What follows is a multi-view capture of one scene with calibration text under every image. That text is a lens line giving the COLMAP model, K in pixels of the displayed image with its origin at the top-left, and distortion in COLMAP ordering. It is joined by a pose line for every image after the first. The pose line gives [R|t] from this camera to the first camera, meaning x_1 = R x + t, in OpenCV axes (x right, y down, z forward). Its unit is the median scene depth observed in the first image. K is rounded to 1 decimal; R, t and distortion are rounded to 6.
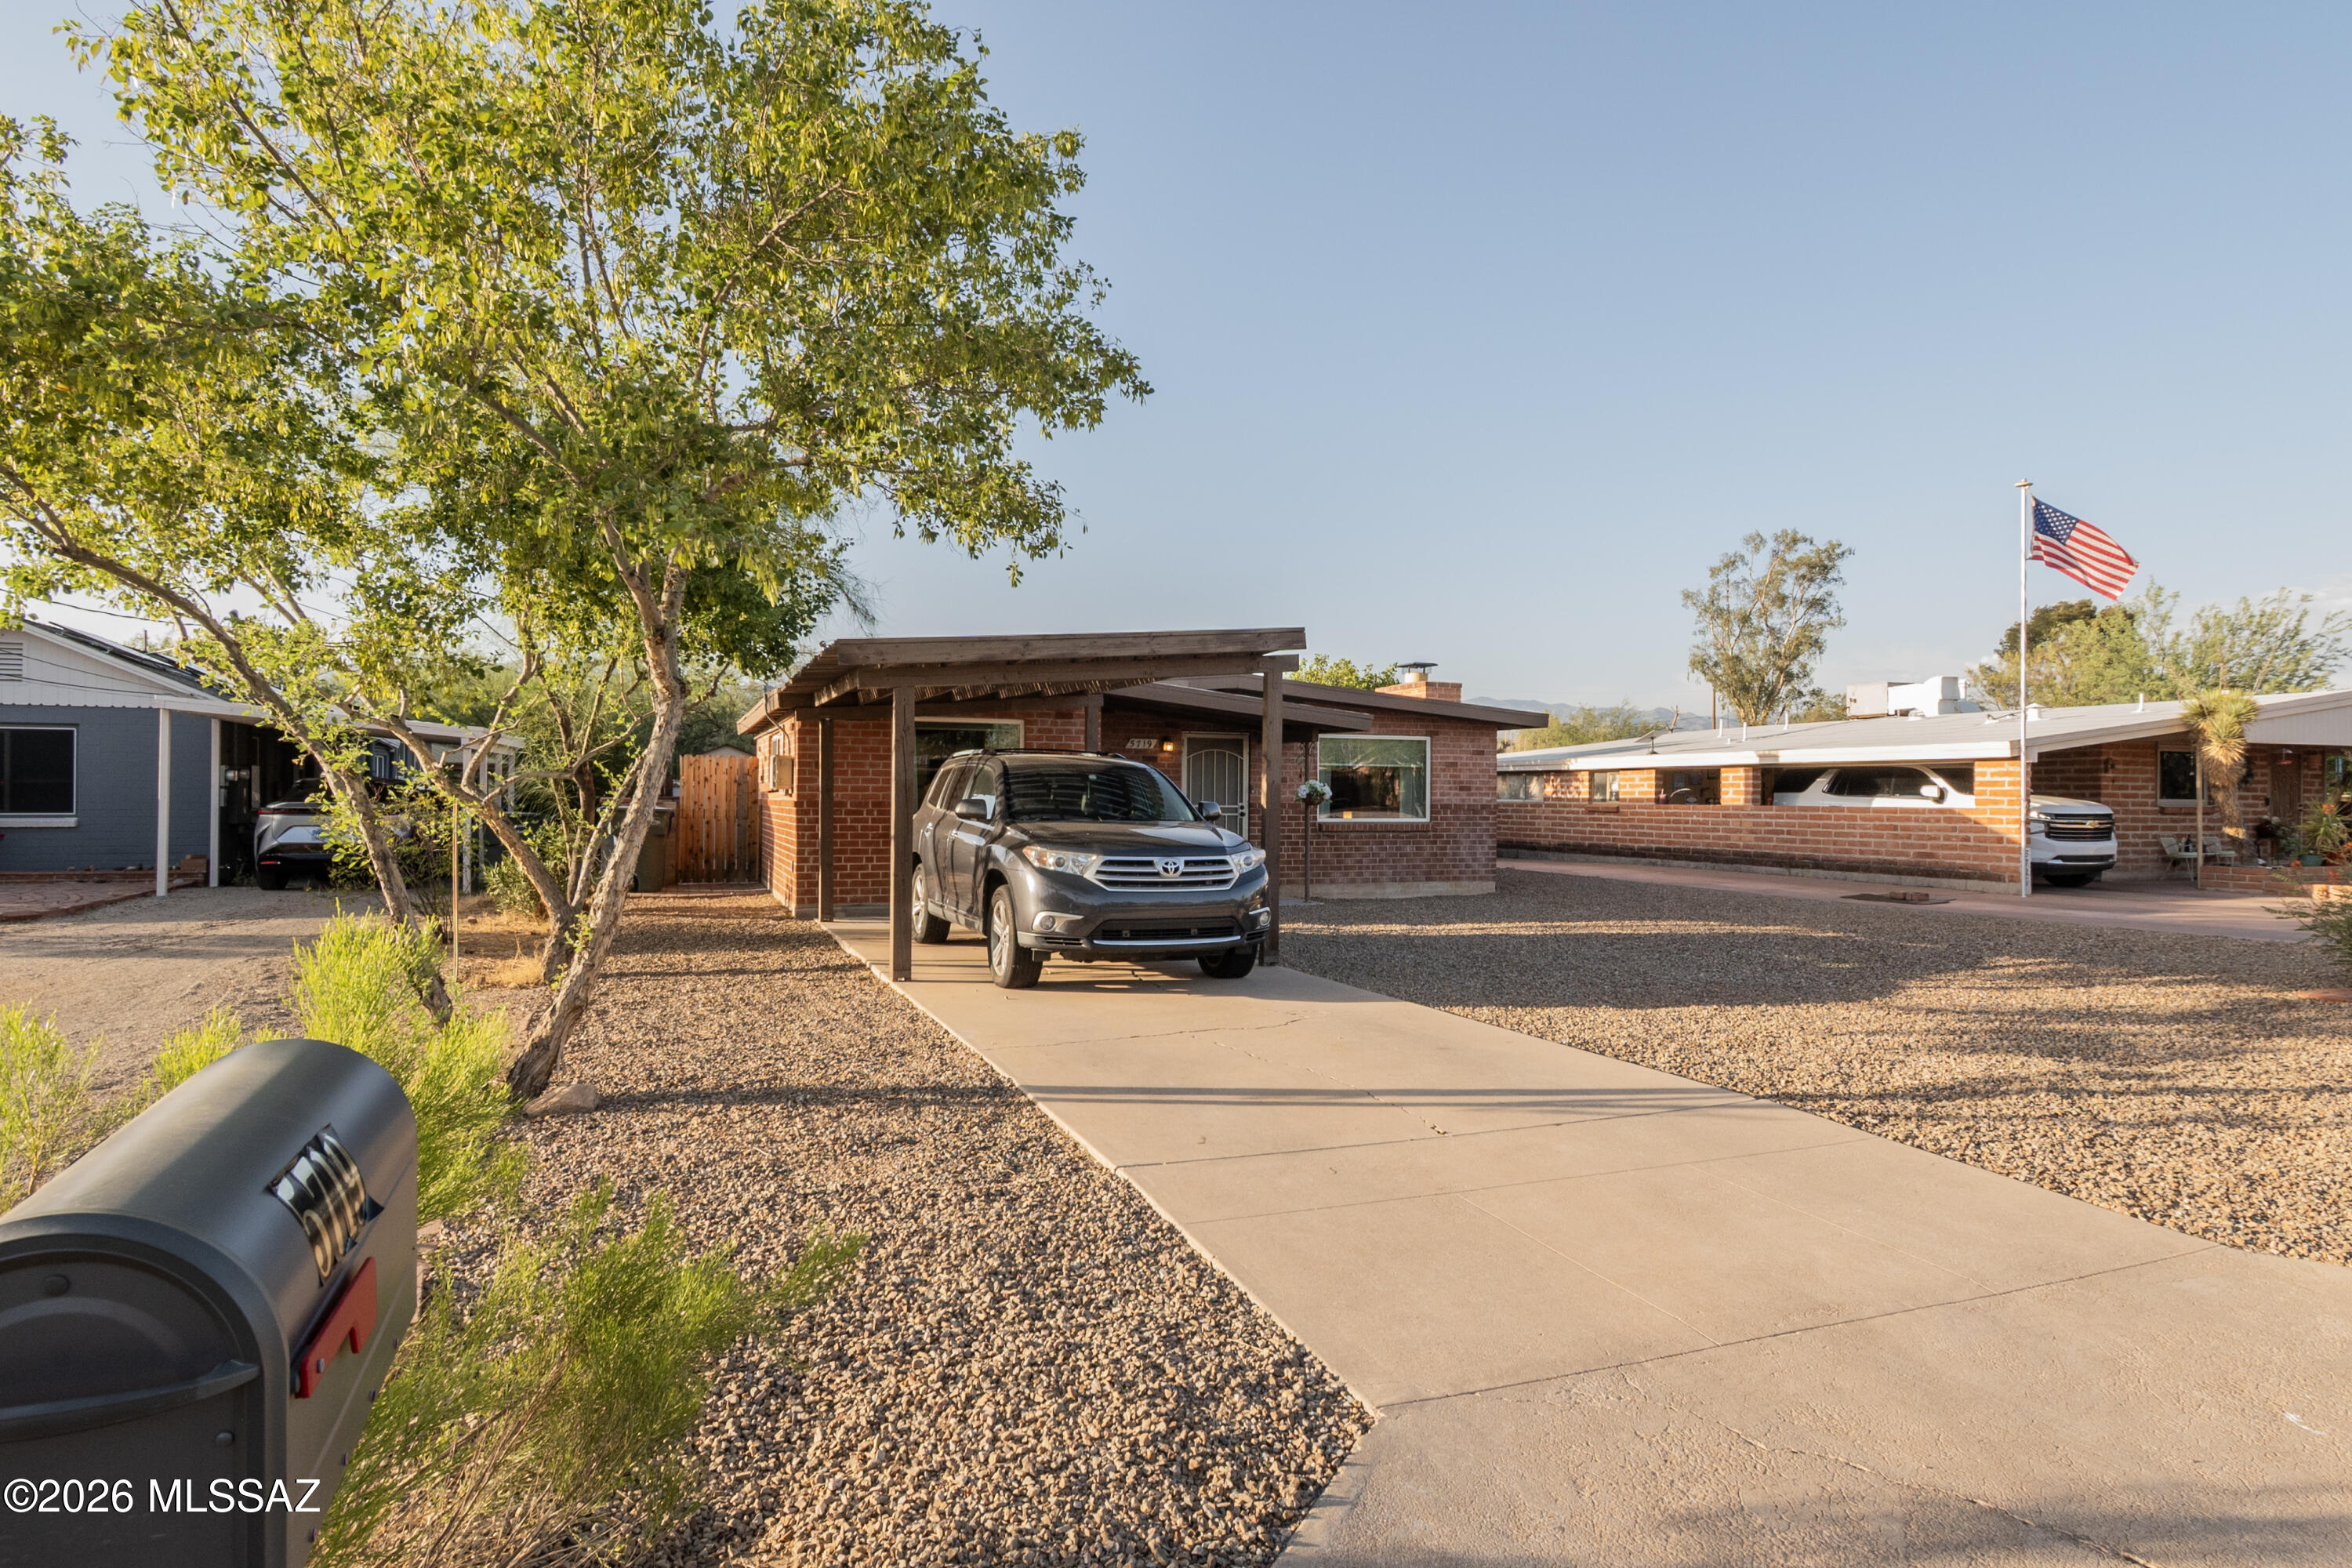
lens RADIAL K [[1330.0, 0, 1166.3], [0, 1330.0, 793.5], [0, 0, 1]] dist [0.015929, -0.000081]
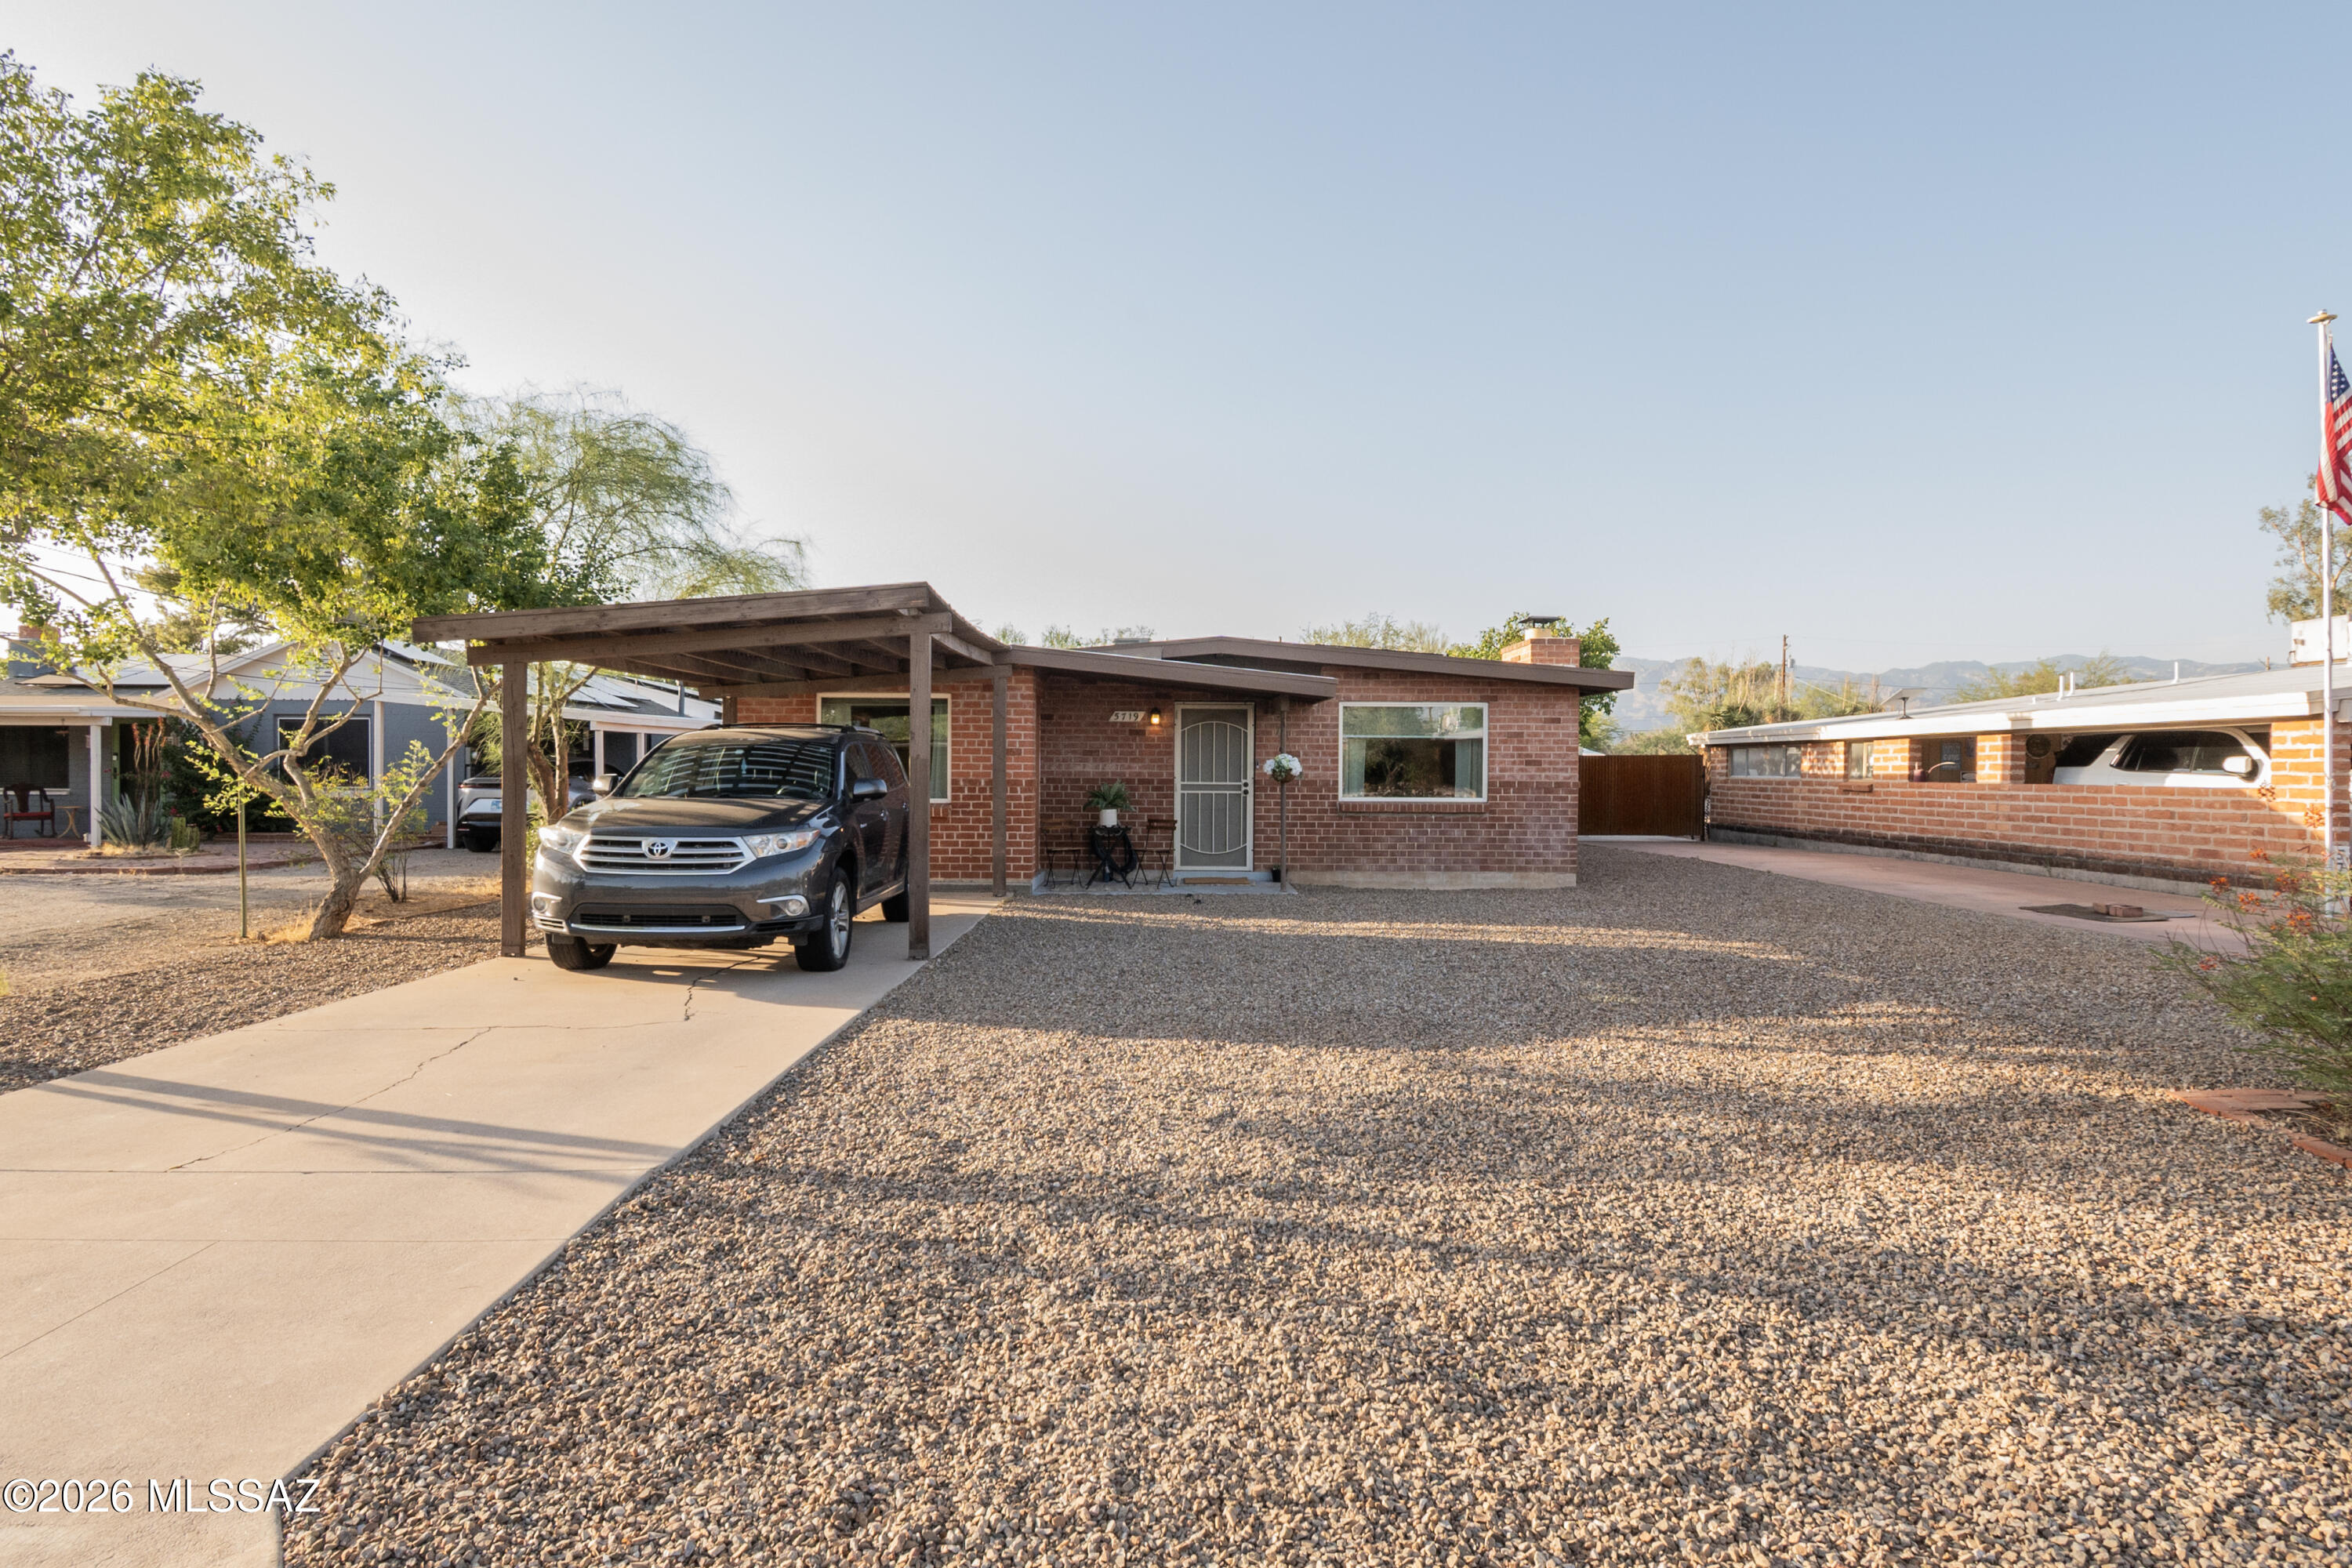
lens RADIAL K [[1330.0, 0, 1174.8], [0, 1330.0, 769.5], [0, 0, 1]] dist [0.015929, -0.000081]
pose [[0.931410, -0.002076, -0.363966, 0.318551], [0.001688, 0.999998, -0.001385, 0.001098], [0.363968, 0.000675, 0.931411, 0.126386]]
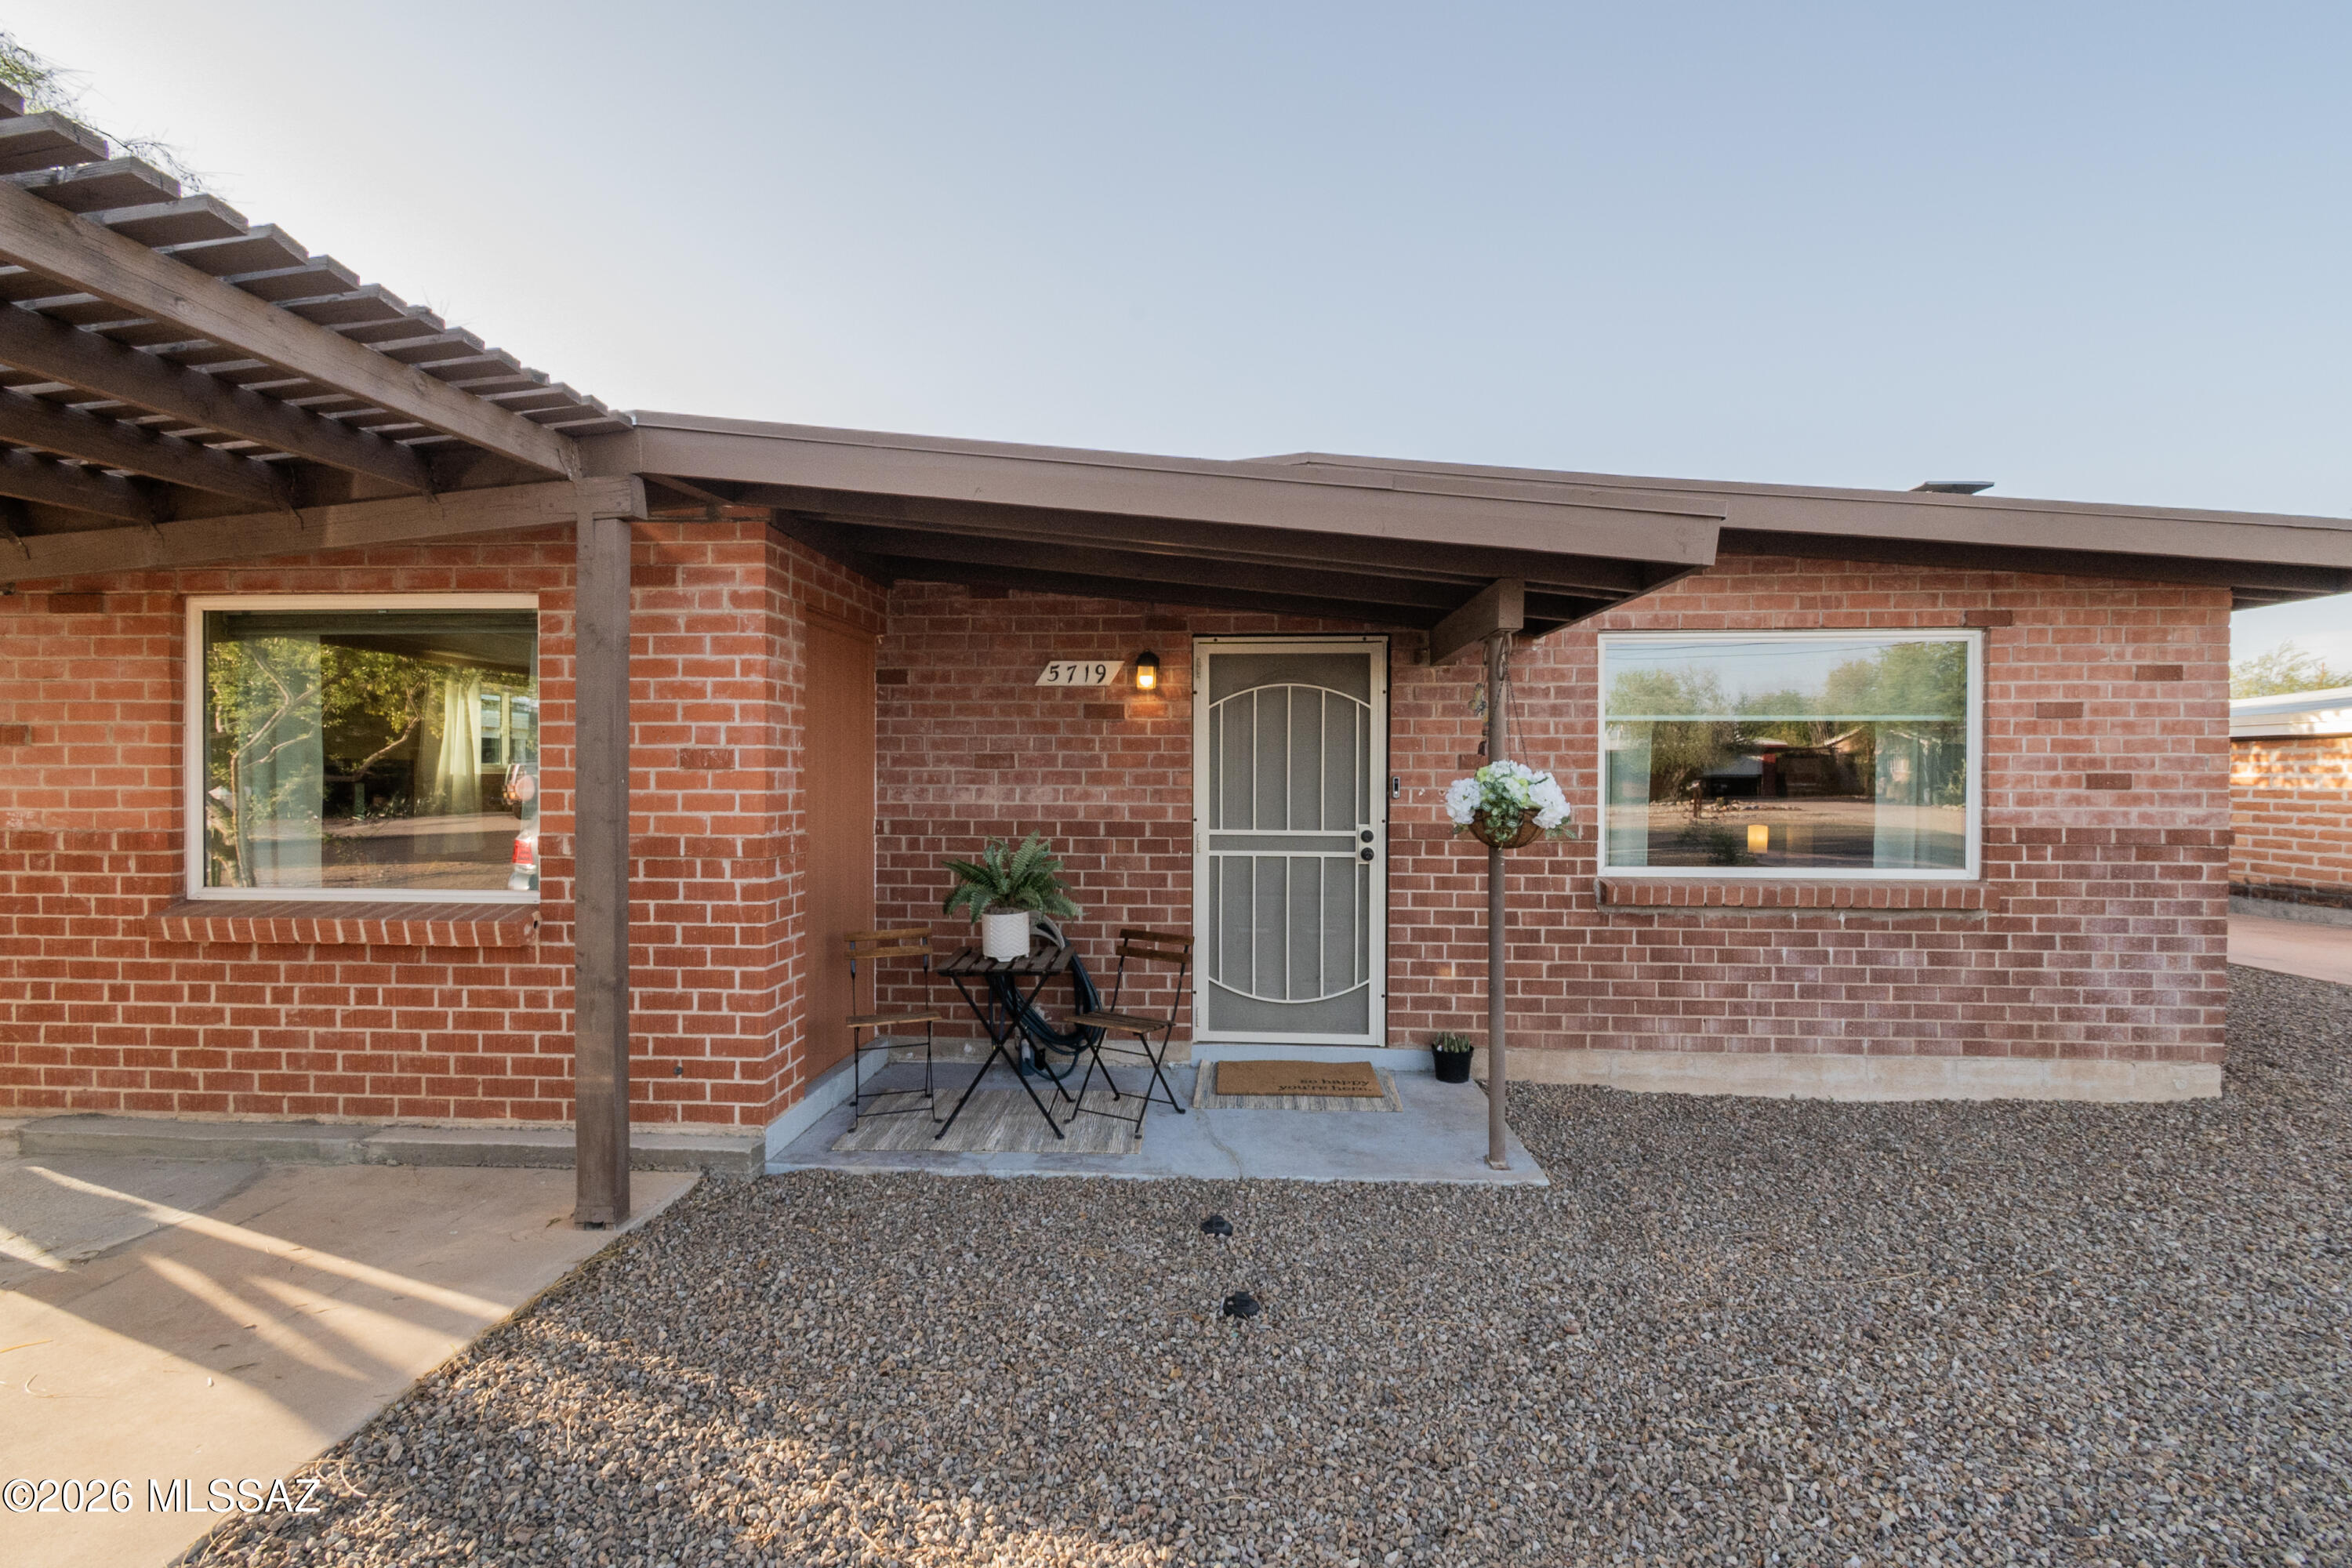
lens RADIAL K [[1045.0, 0, 1175.5], [0, 1045.0, 785.7], [0, 0, 1]] dist [0.000837, -0.000533]
pose [[0.905760, -0.001377, -0.423789, 0.123389], [0.005136, 0.999957, 0.007729, -0.005955], [0.423760, -0.009177, 0.905728, 0.661477]]
